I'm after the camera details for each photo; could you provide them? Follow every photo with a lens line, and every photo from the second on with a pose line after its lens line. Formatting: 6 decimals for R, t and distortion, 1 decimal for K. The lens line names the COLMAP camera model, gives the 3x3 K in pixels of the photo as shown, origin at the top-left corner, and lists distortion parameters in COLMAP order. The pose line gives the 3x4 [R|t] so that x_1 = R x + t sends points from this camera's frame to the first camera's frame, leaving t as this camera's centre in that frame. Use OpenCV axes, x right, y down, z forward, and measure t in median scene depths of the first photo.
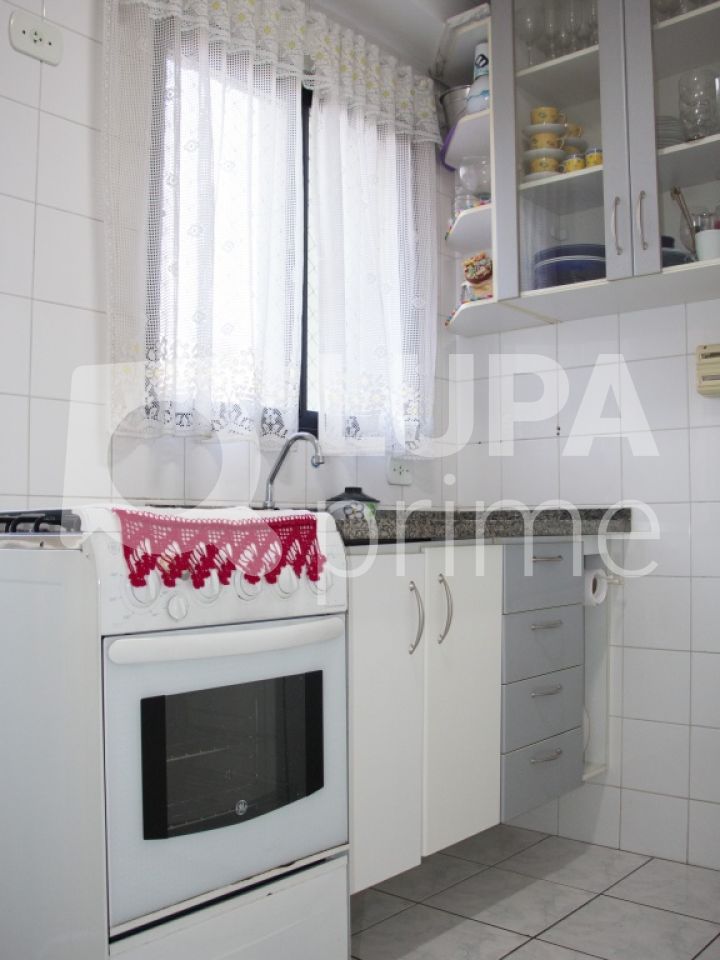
lens RADIAL K [[954.9, 0, 362.2], [0, 954.9, 506.0], [0, 0, 1]] dist [-0.120995, 0.019657]
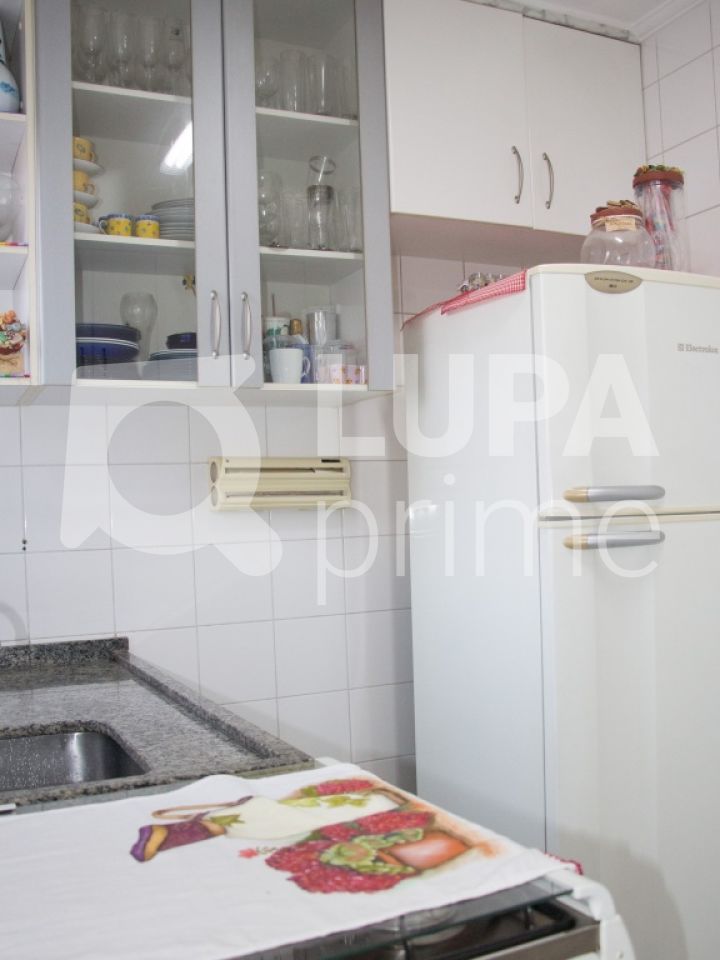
lens RADIAL K [[954.9, 0, 362.2], [0, 954.9, 506.0], [0, 0, 1]] dist [-0.120995, 0.019657]
pose [[0.410105, -0.011780, 0.911962, -0.417153], [0.010525, 0.999911, 0.008184, -0.124599], [-0.911978, 0.006242, 0.410192, 0.469079]]
